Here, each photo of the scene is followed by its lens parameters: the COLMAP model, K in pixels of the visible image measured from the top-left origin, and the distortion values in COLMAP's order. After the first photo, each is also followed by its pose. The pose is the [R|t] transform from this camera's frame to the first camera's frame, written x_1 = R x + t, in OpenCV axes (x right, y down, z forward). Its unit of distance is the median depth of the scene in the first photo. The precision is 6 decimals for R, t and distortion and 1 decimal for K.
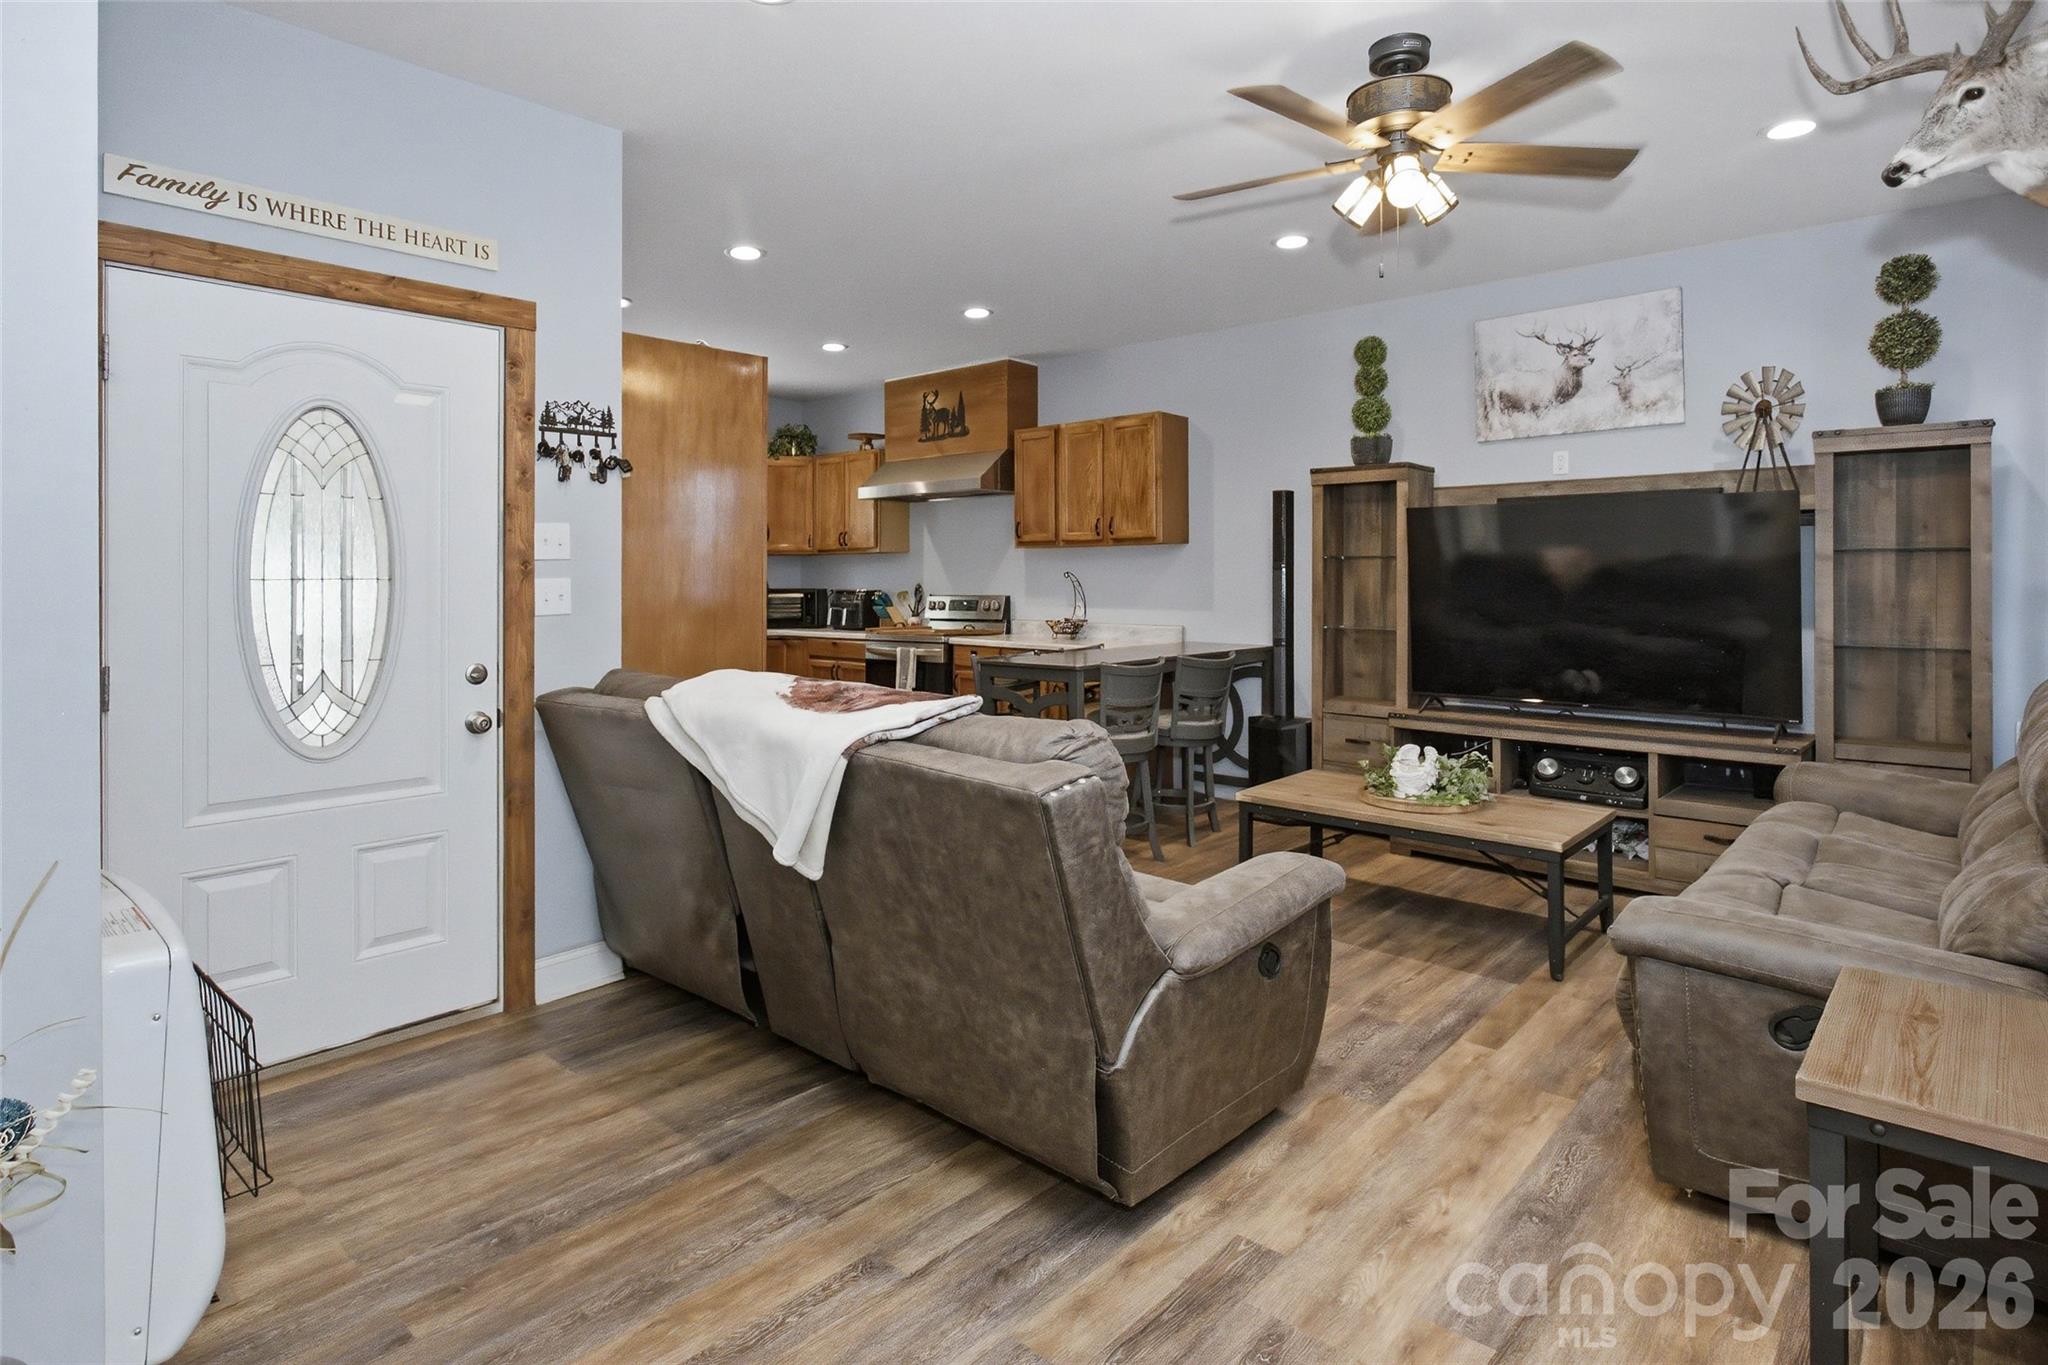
lens RADIAL K [[1073.2, 0, 1046.9], [0, 1073.2, 568.2], [0, 0, 1]] dist [0.000054, 0.000632]
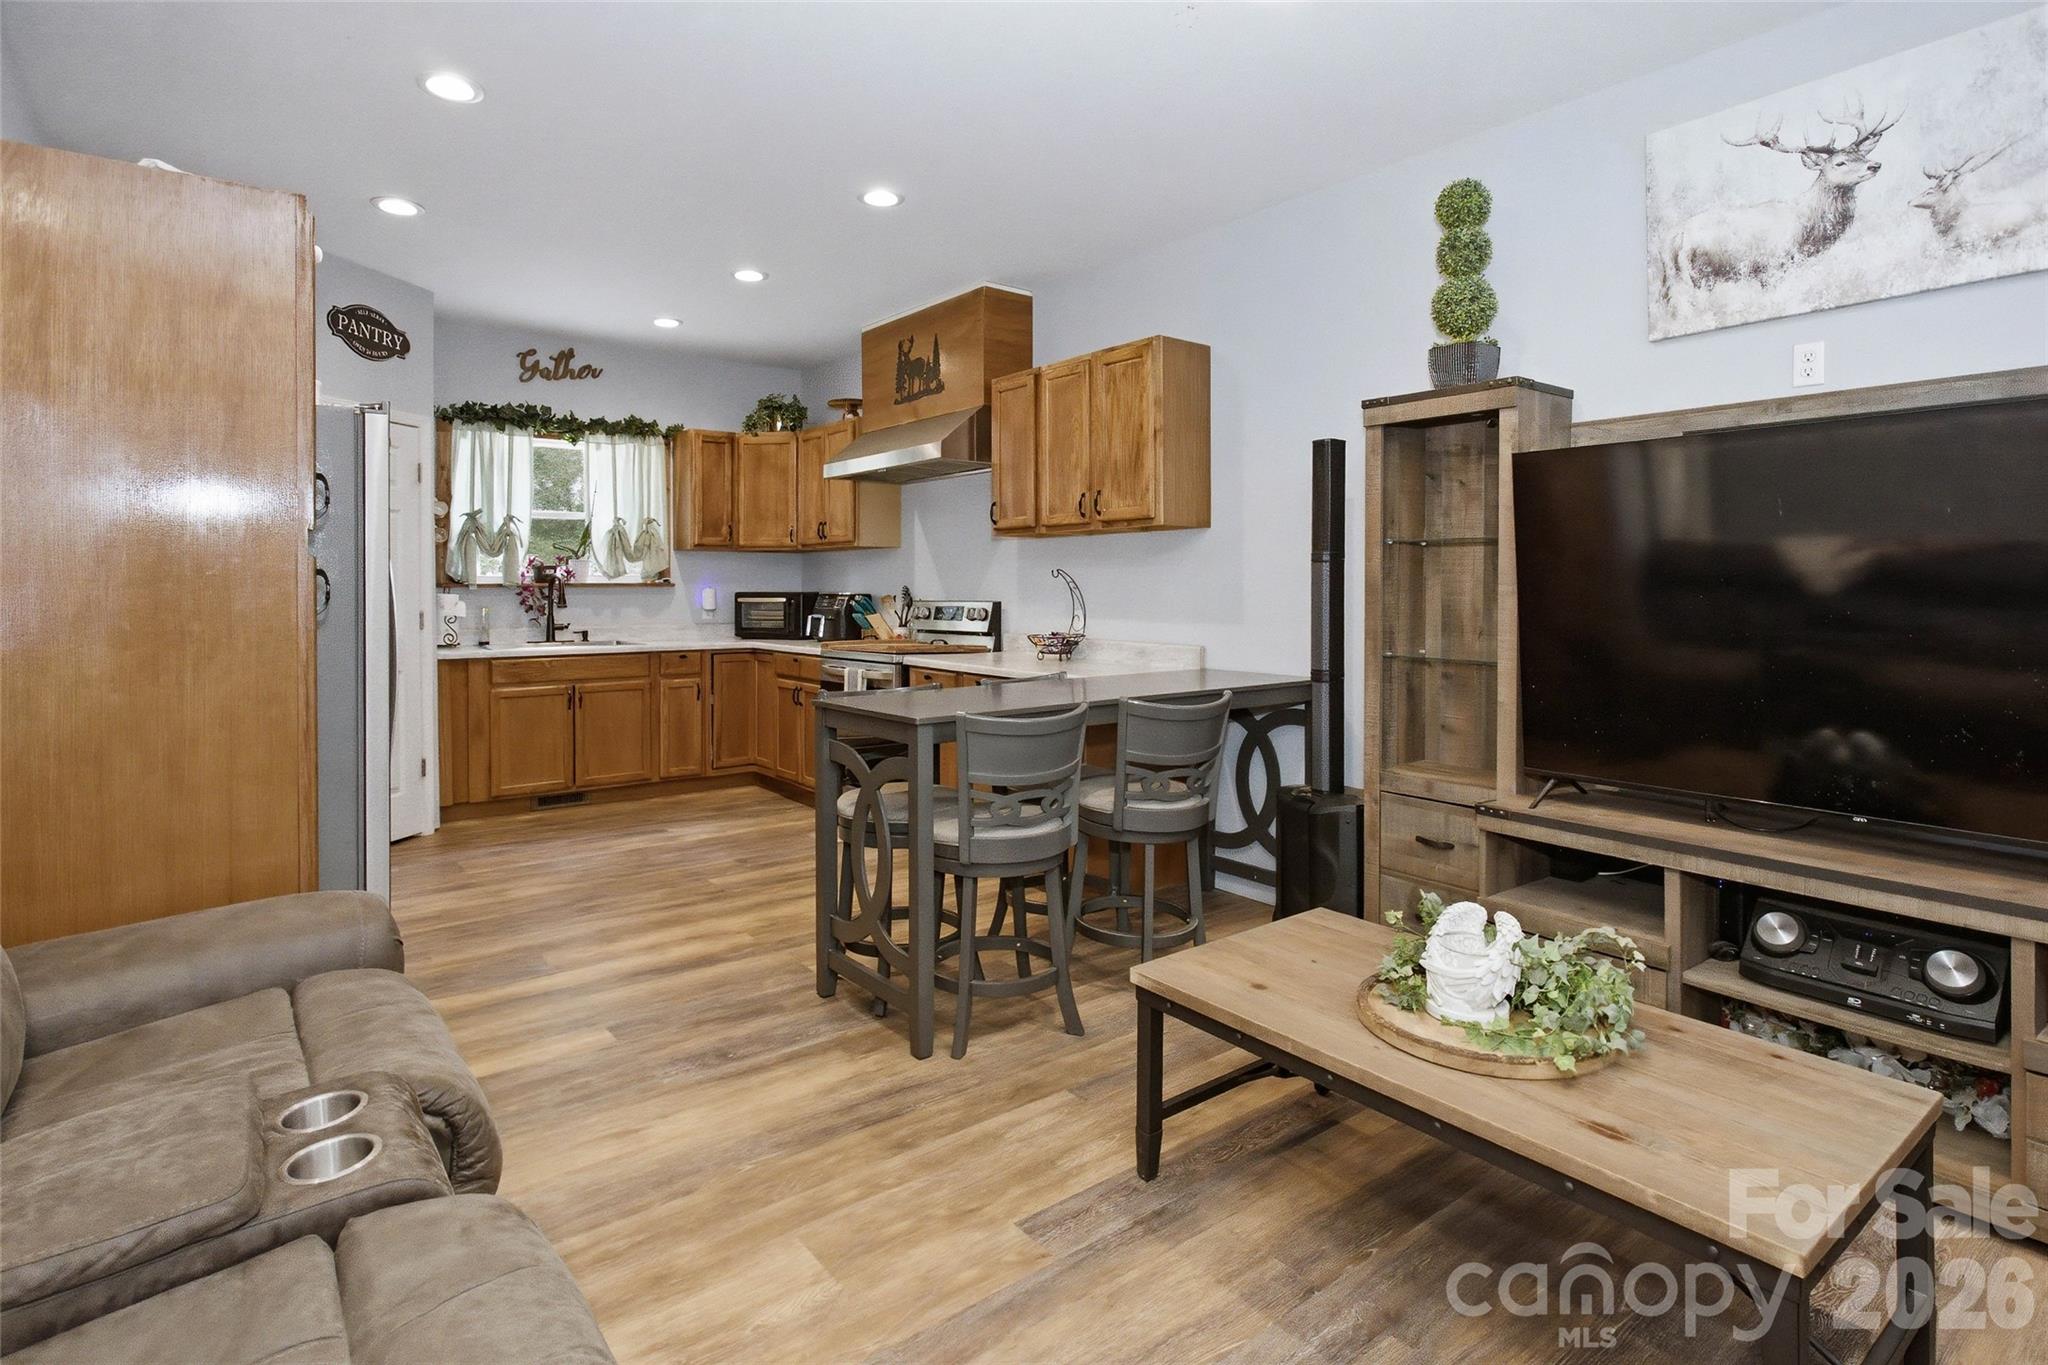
lens RADIAL K [[1065.7, 0, 1029.8], [0, 1065.7, 582.0], [0, 0, 1]] dist [0.001974, -0.000293]
pose [[0.982631, 0.000515, -0.185572, 0.157477], [0.000961, 0.999969, 0.007861, 0.007668], [0.185570, -0.007902, 0.982599, 0.325108]]
